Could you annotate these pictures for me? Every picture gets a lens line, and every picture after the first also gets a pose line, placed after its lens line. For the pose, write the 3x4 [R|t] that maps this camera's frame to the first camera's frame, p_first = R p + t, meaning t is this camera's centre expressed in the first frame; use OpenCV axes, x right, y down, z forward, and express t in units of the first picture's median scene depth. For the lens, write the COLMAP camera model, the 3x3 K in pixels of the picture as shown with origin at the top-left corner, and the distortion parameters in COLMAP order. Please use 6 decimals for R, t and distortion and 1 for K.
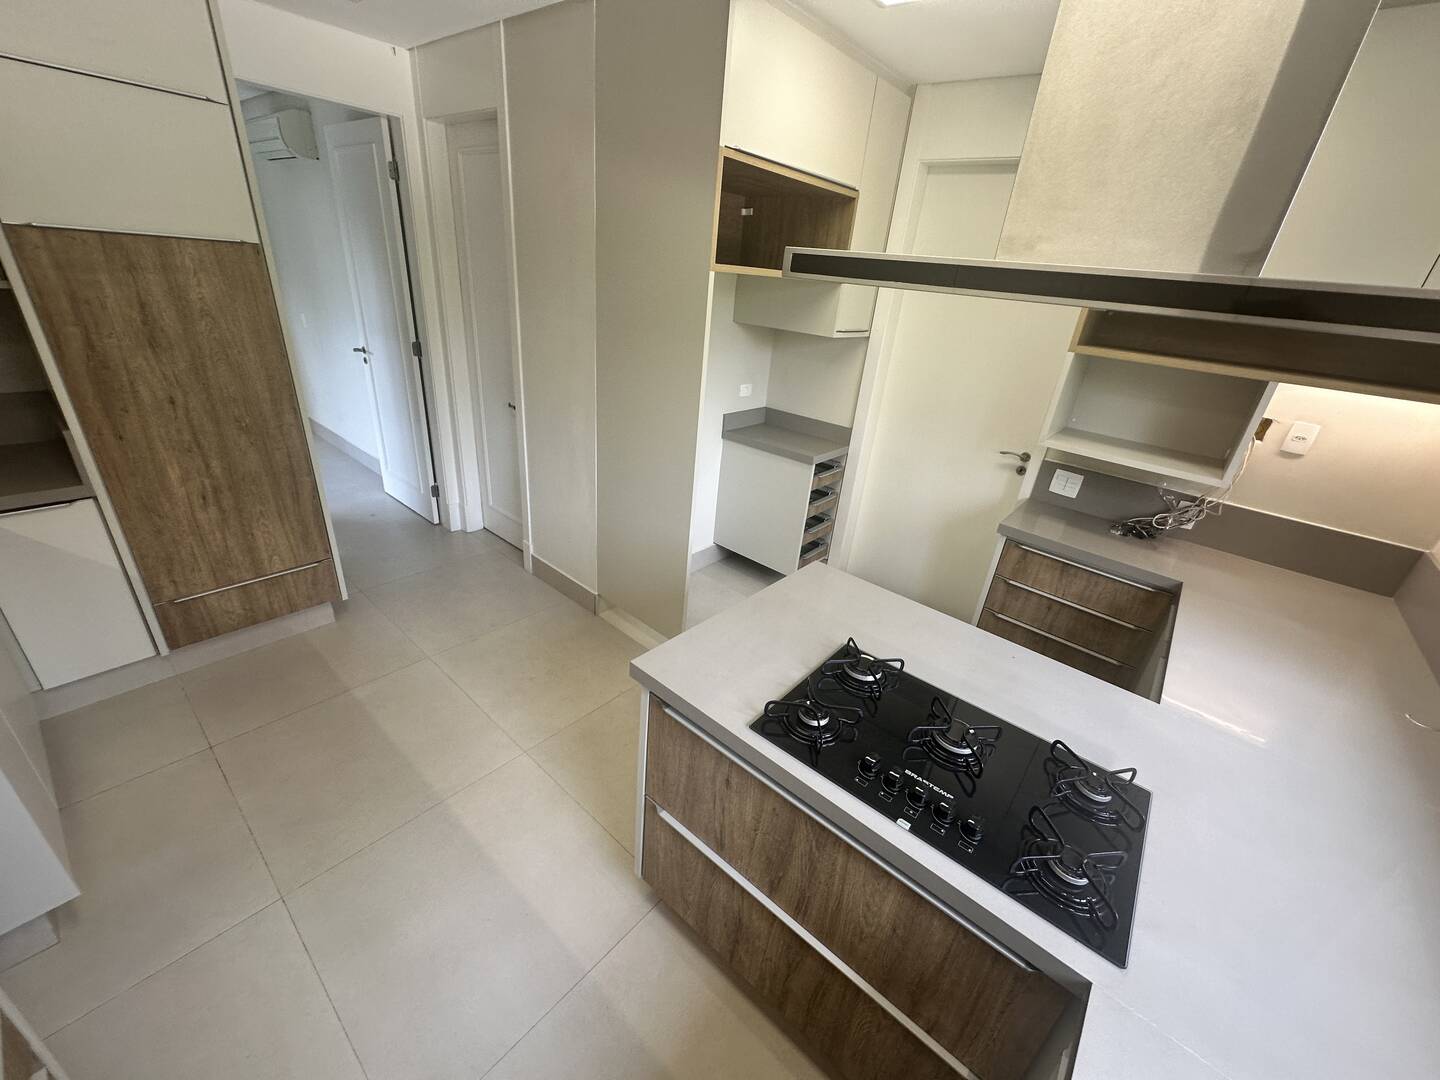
lens RADIAL K [[574.7, 0, 721.9], [0, 574.7, 540.1], [0, 0, 1]] dist [-0.004650, 0.000222]
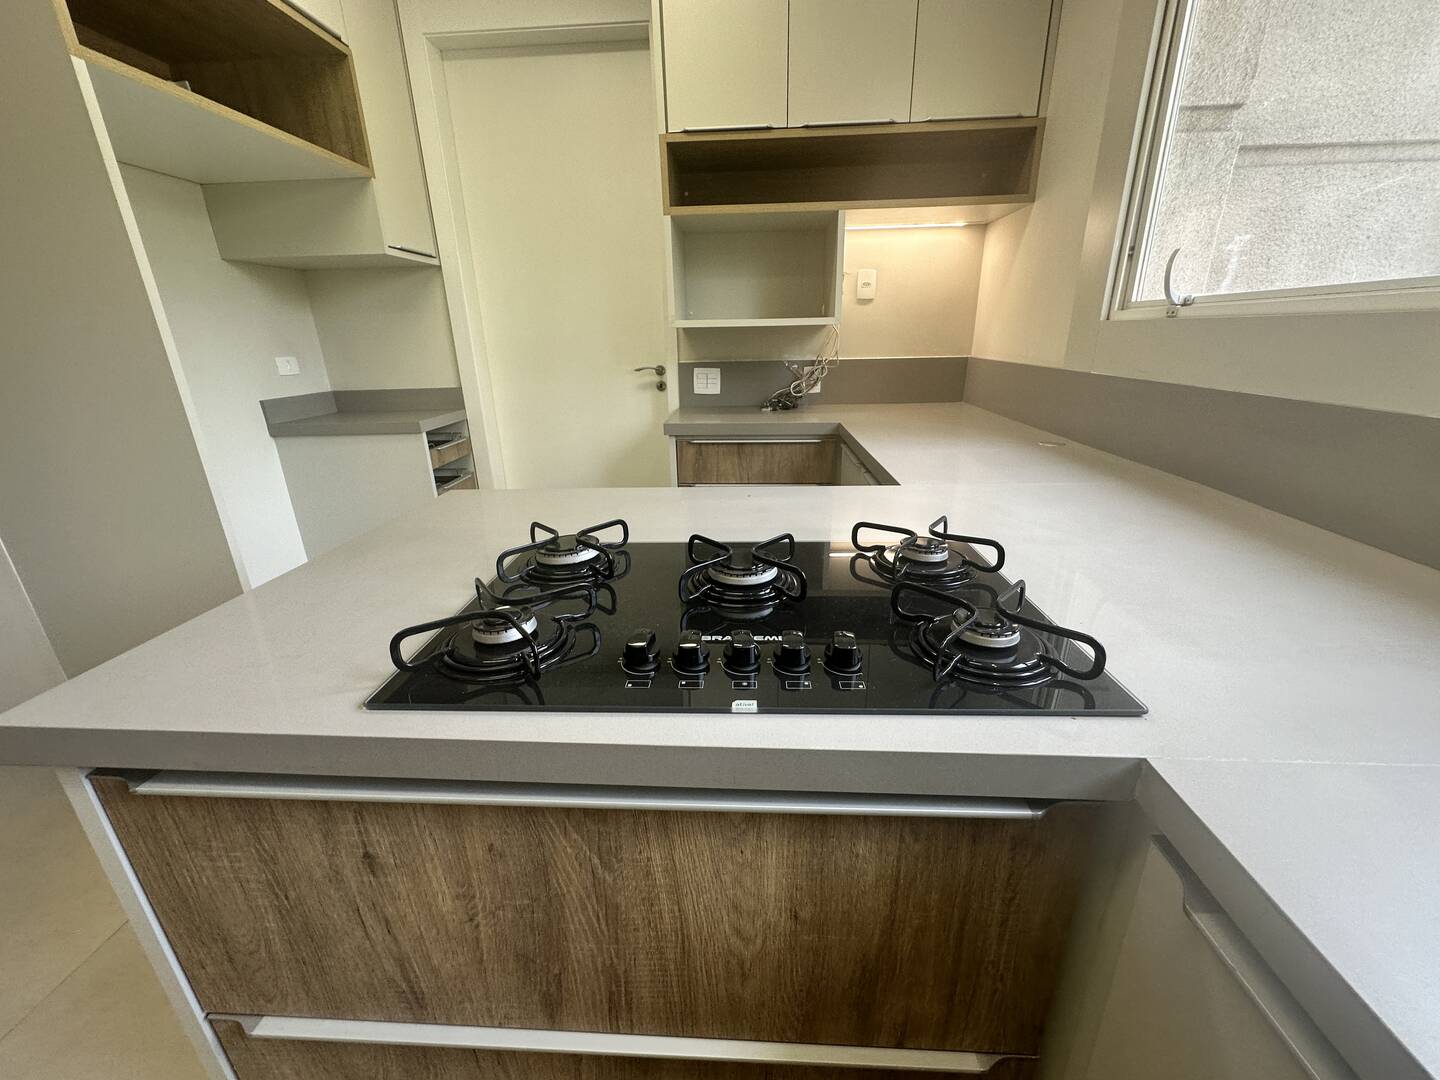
lens RADIAL K [[574.7, 0, 721.9], [0, 574.7, 540.1], [0, 0, 1]] dist [-0.004650, 0.000222]
pose [[0.790436, -0.304401, 0.531555, 0.064691], [0.343708, 0.938704, 0.026456, 0.276453], [-0.507026, 0.161788, 0.846610, 0.459820]]
